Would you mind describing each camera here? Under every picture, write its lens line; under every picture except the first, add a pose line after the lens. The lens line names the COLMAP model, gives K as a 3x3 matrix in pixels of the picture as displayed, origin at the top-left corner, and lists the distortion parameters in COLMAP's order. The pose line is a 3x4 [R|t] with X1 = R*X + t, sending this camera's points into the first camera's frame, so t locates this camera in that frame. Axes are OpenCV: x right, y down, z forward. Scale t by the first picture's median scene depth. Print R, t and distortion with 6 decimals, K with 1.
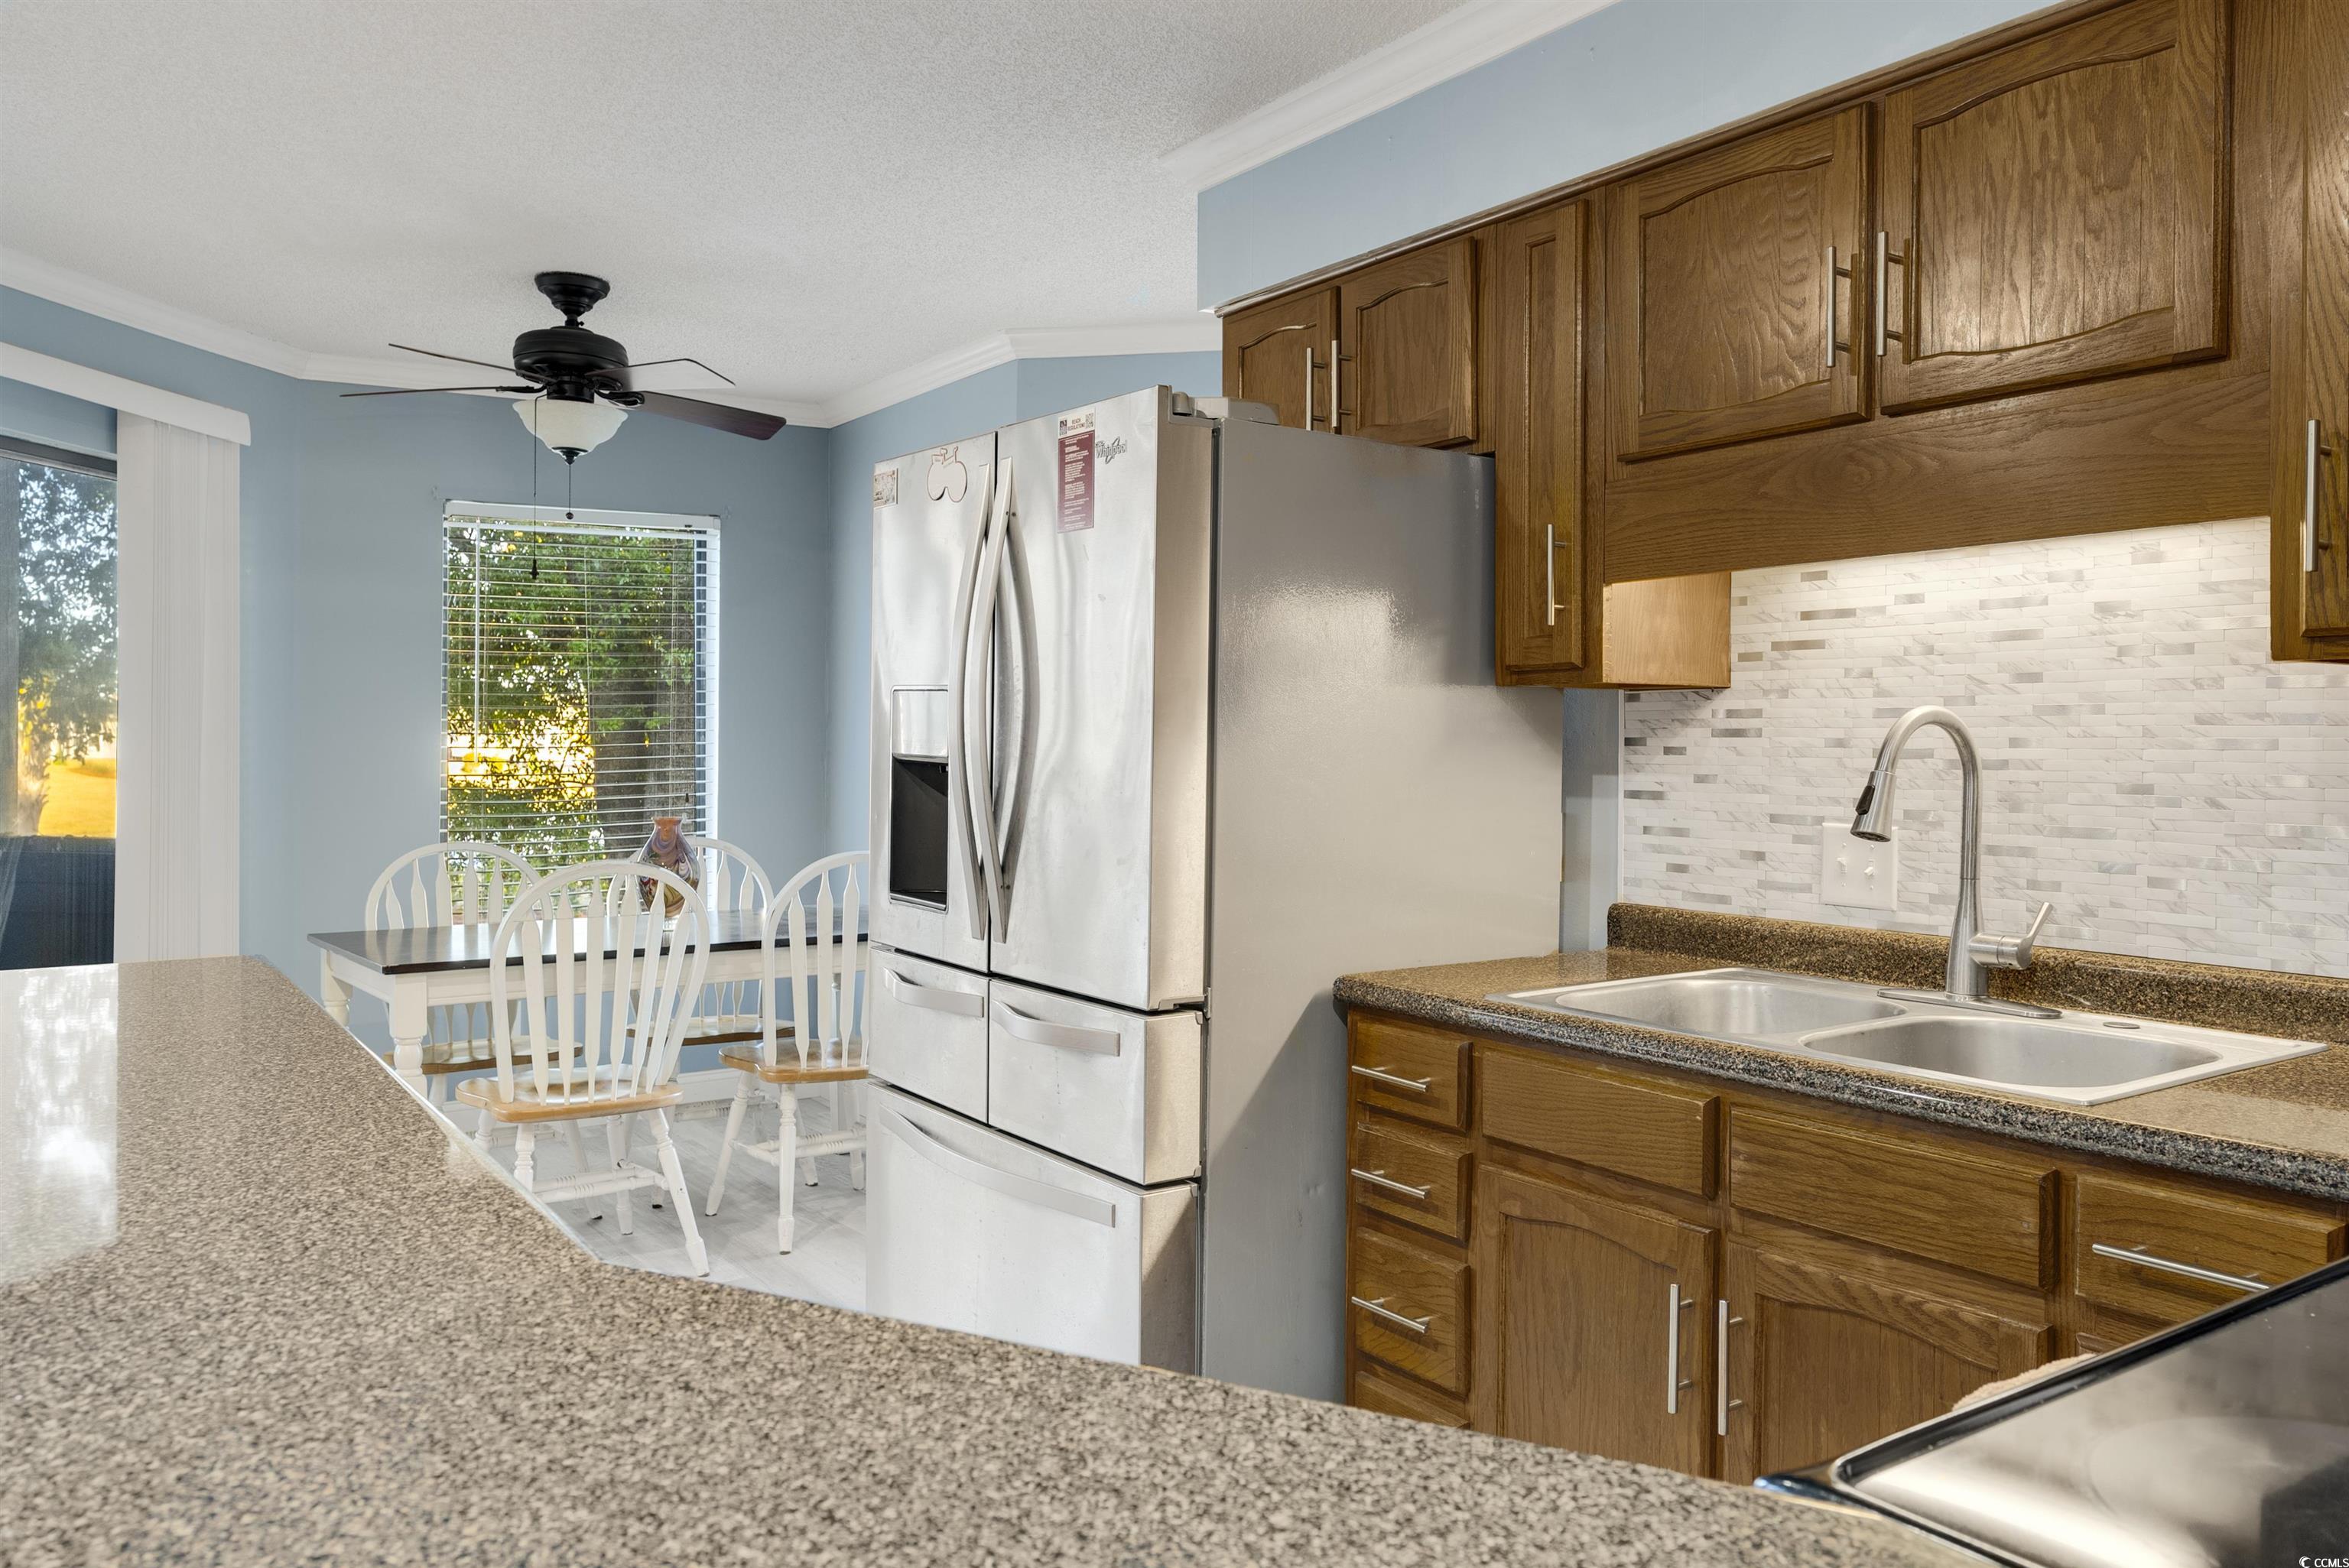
lens RADIAL K [[1695.2, 0, 1182.4], [0, 1695.2, 762.7], [0, 0, 1]] dist [0.003419, 0.001633]
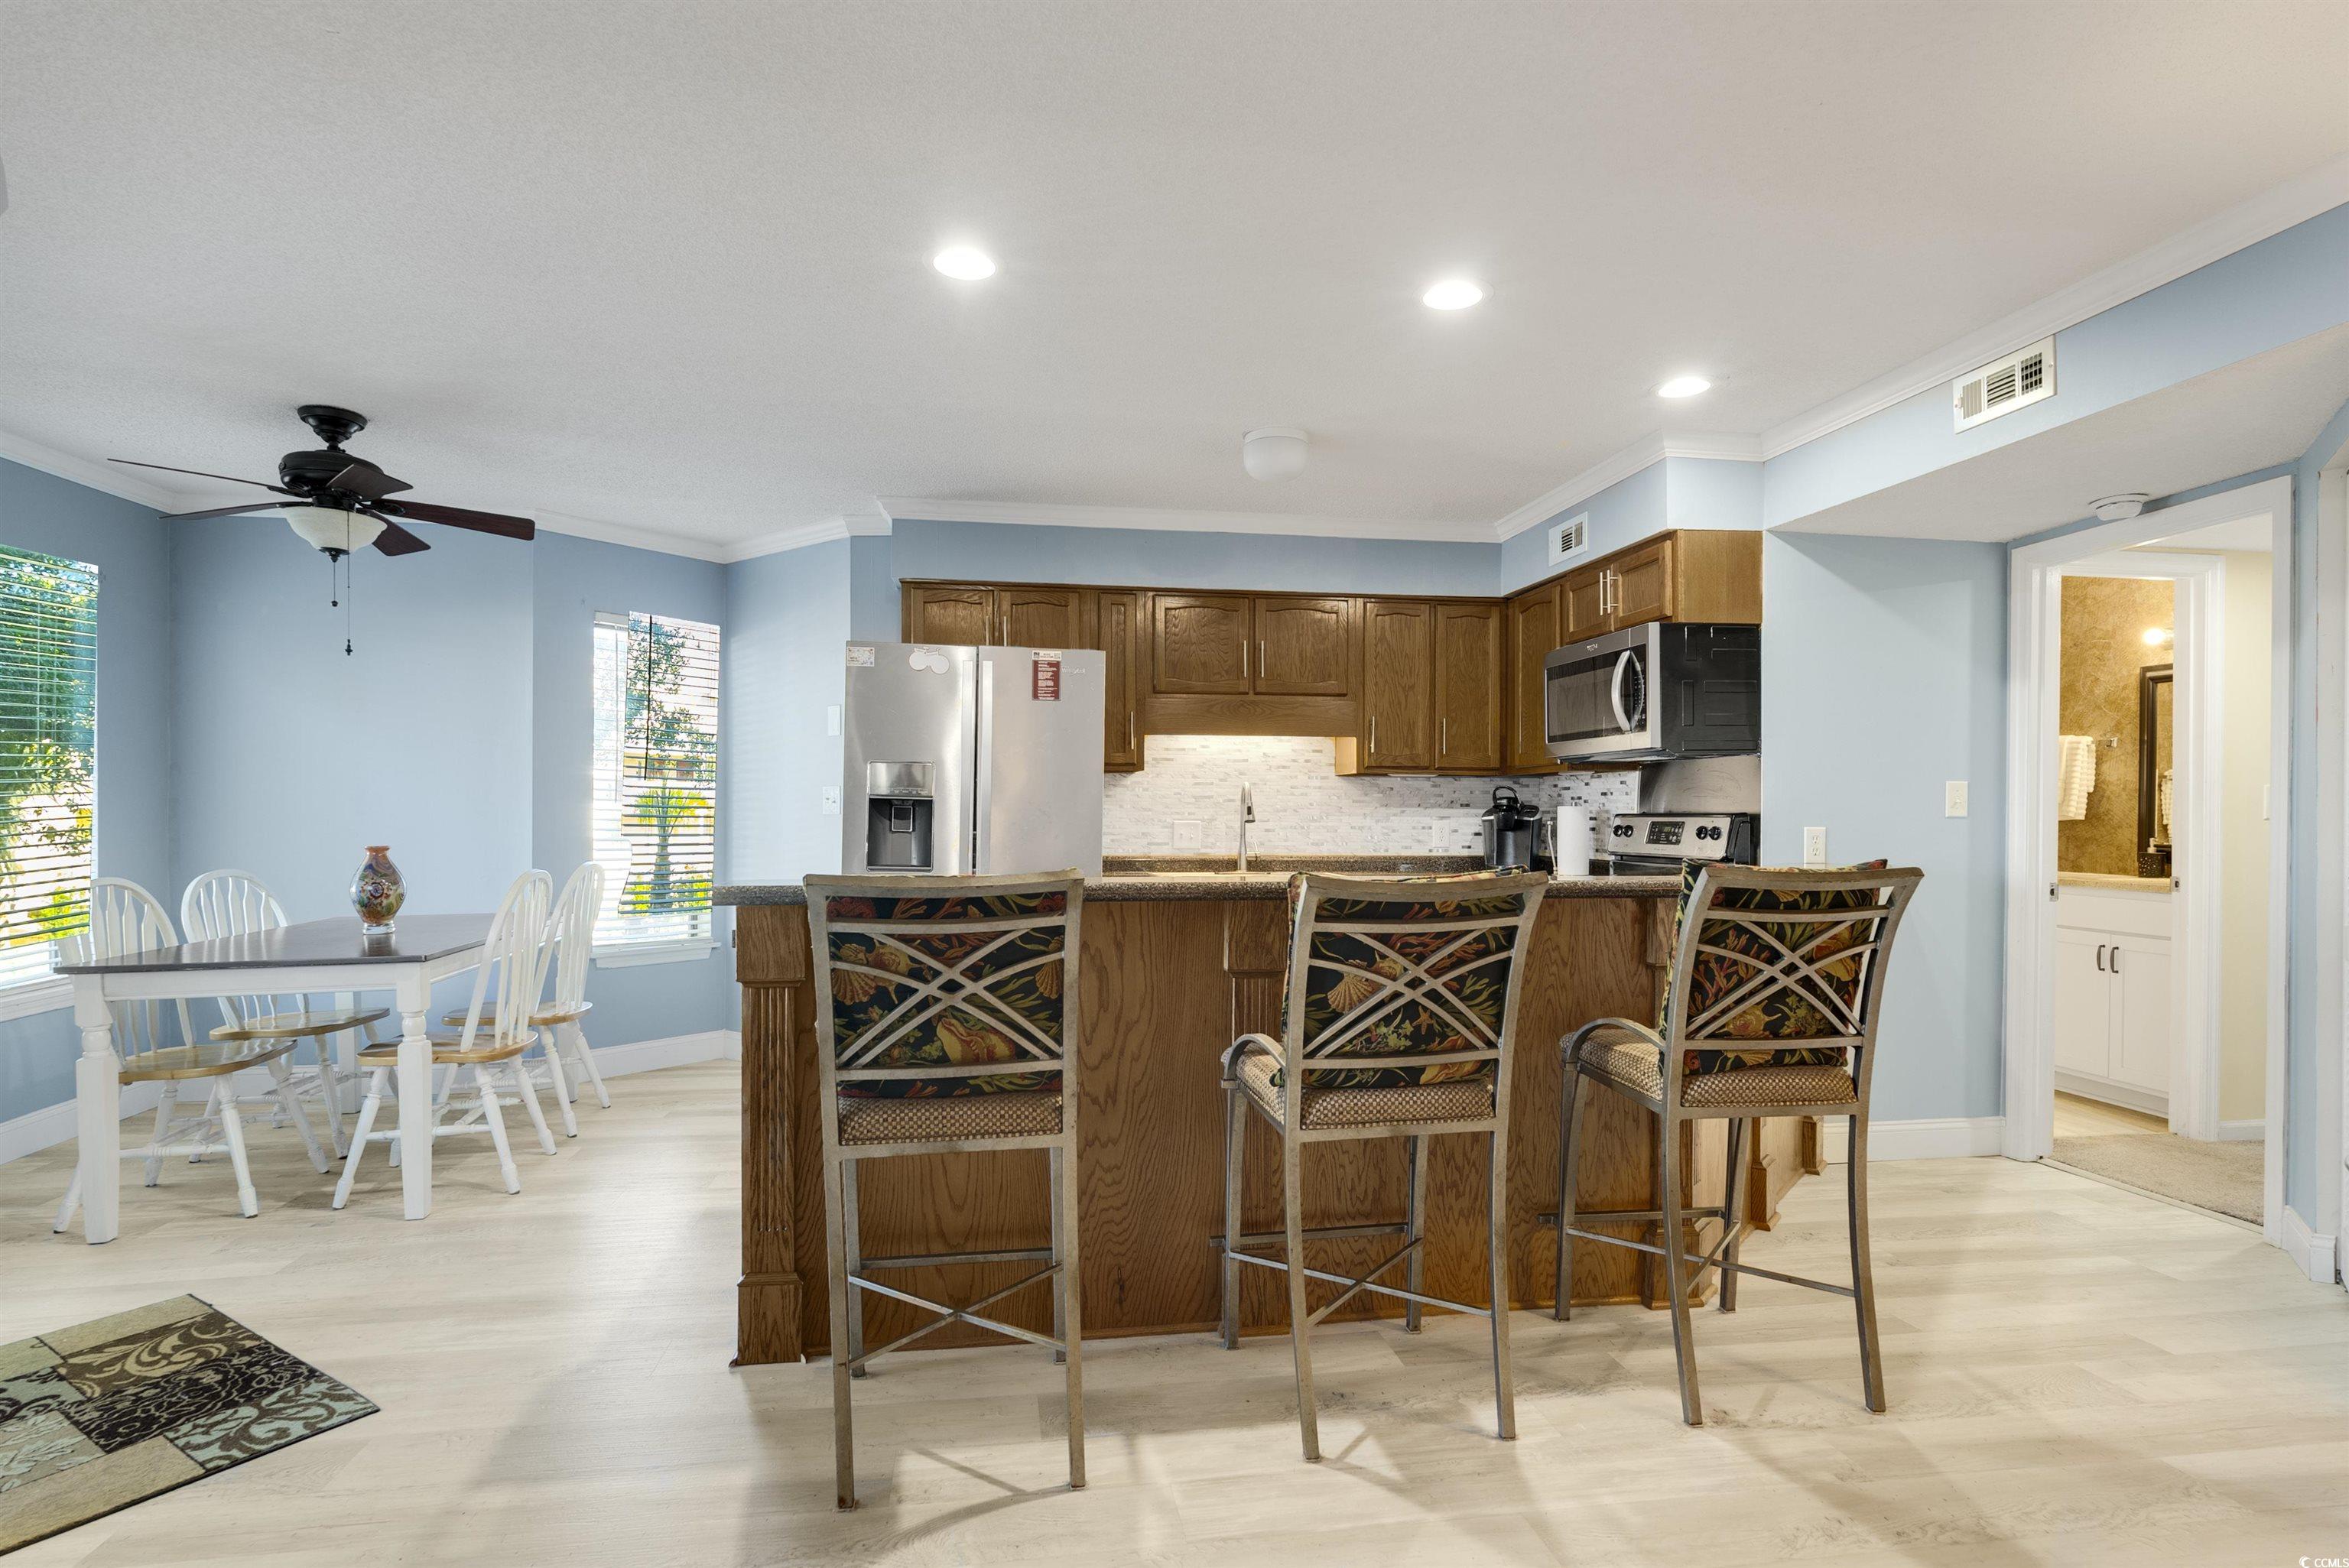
lens RADIAL K [[1196.4, 0, 1174.6], [0, 1196.4, 822.3], [0, 0, 1]] dist [-0.000975, -0.000180]
pose [[0.436716, -0.009347, 0.899551, -0.947725], [0.008432, 0.999945, 0.006296, 0.015911], [-0.899560, 0.004836, 0.436771, 0.065873]]
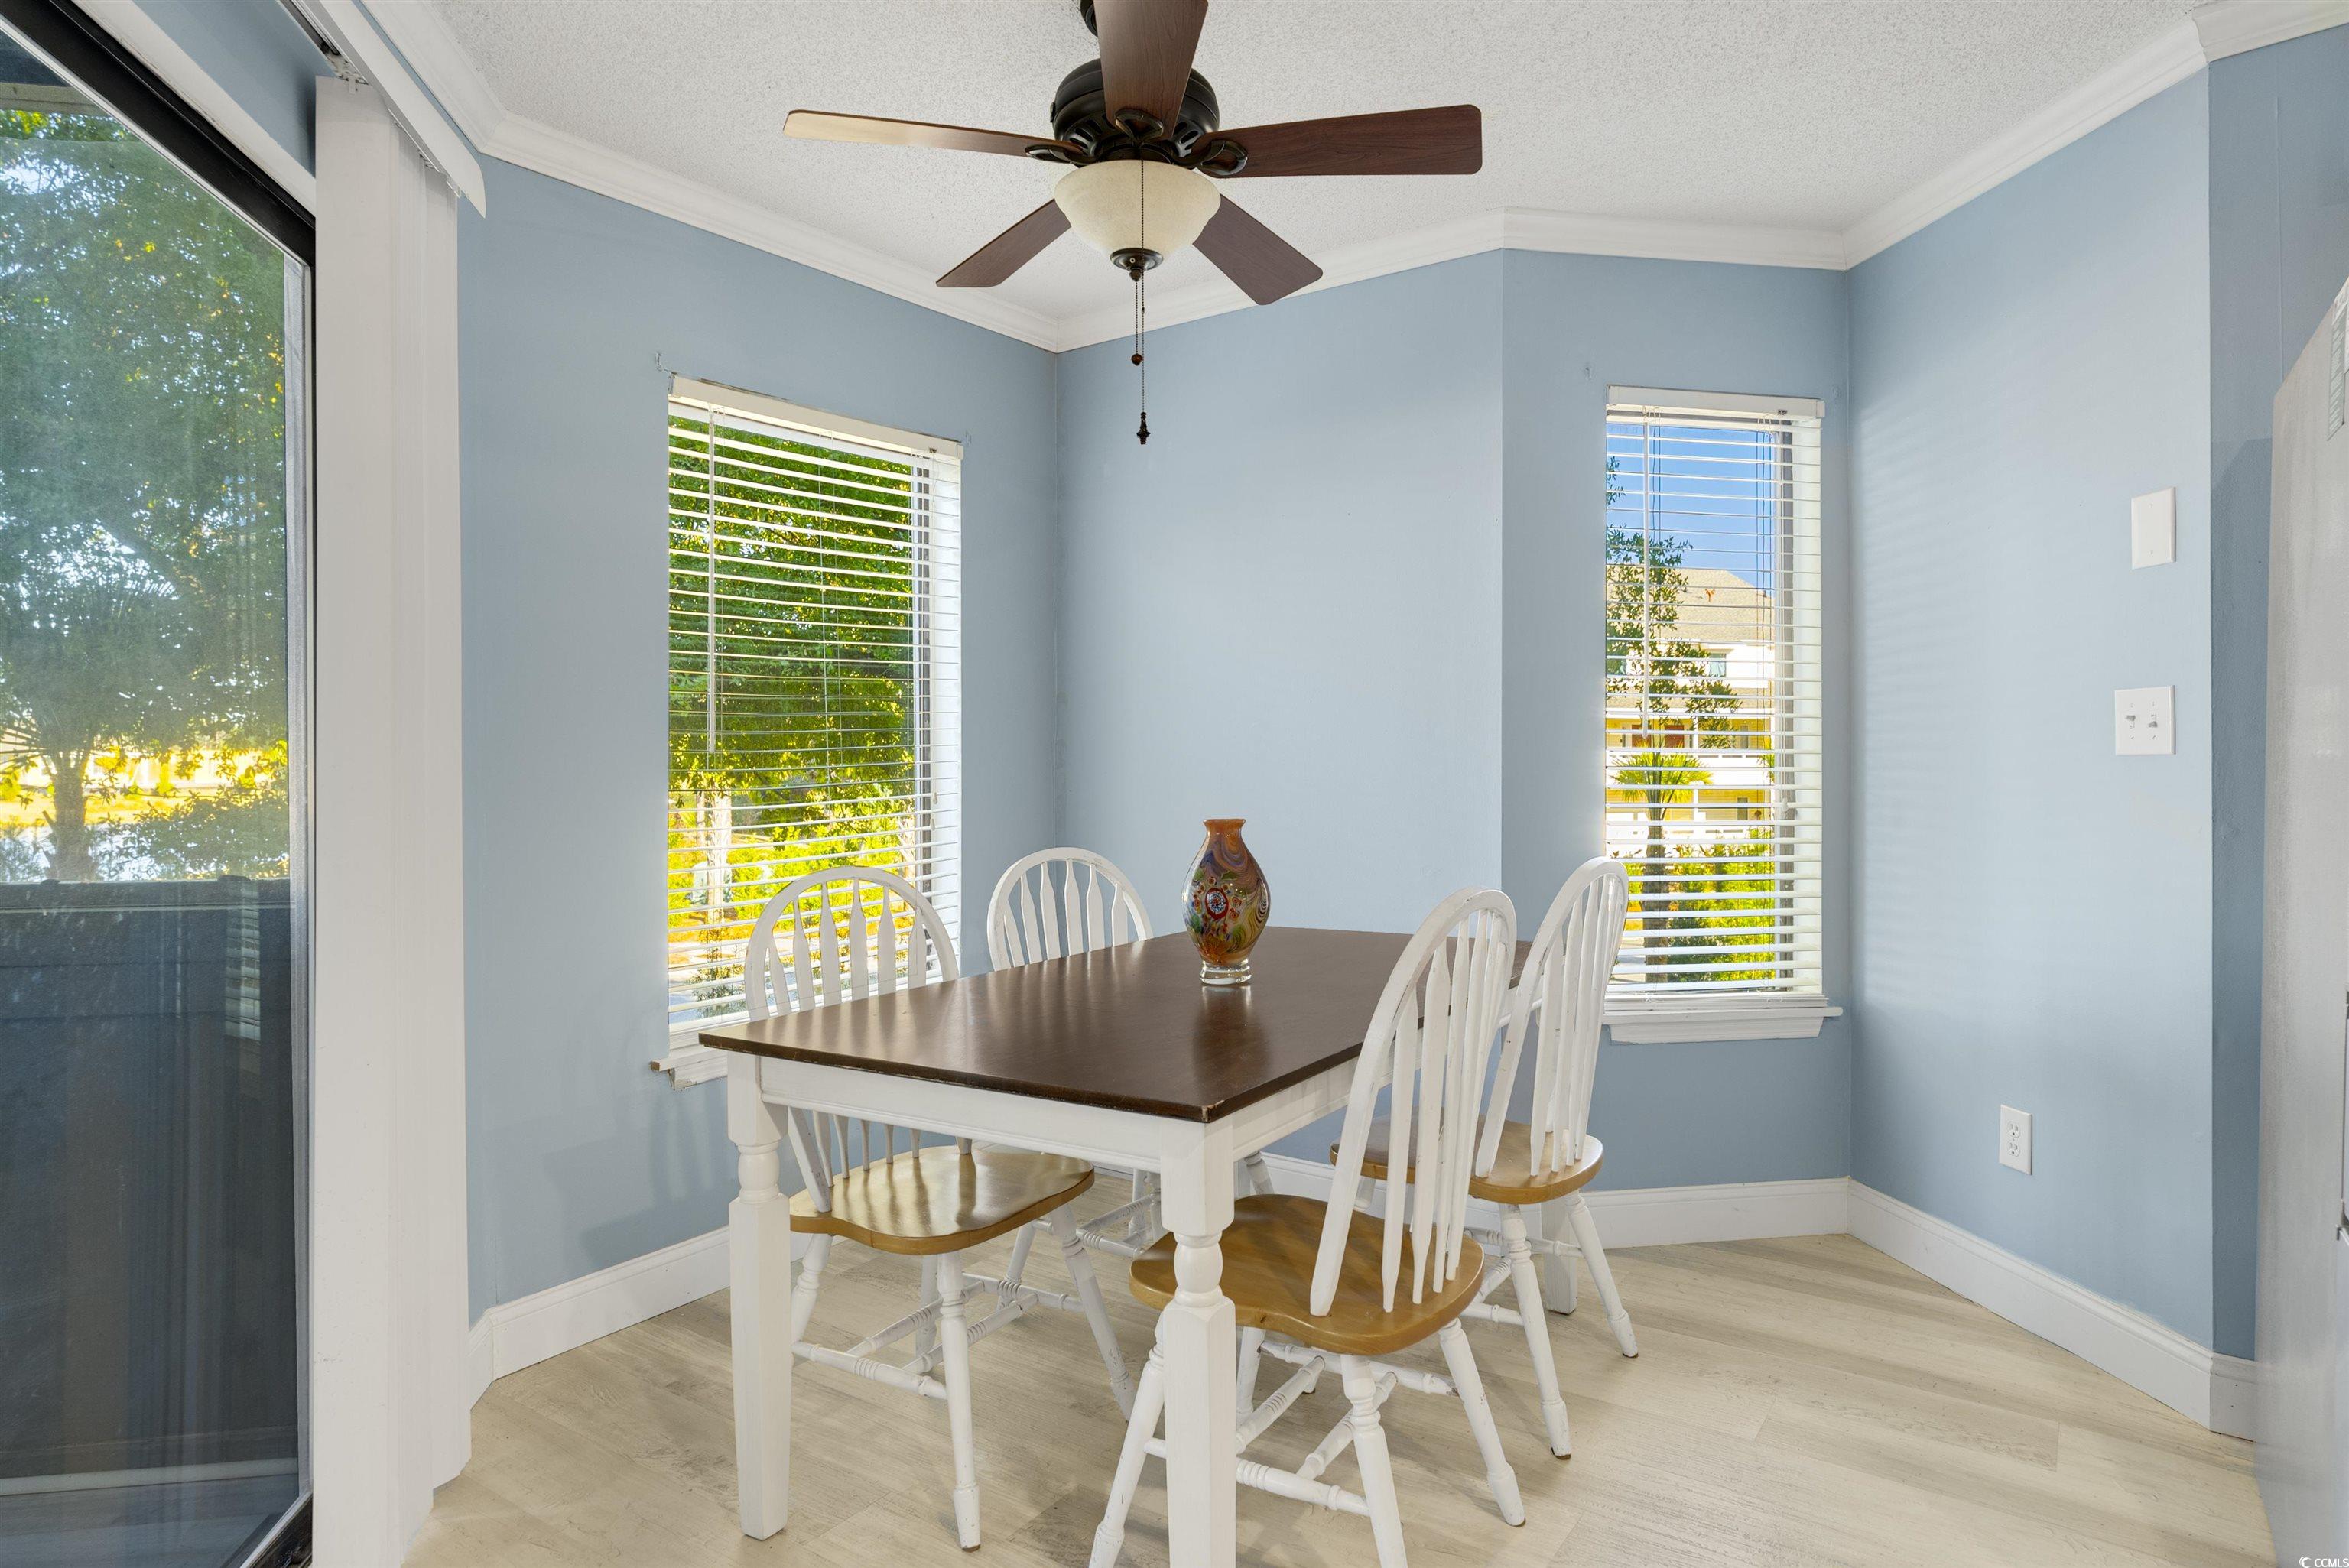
lens RADIAL K [[1331.5, 0, 1185.3], [0, 1331.5, 764.8], [0, 0, 1]] dist [0.001138, -0.000017]
pose [[0.938097, -0.006606, 0.346311, -0.562694], [0.009266, 0.999939, -0.006025, 0.015603], [-0.346250, 0.008861, 0.938101, 0.547166]]
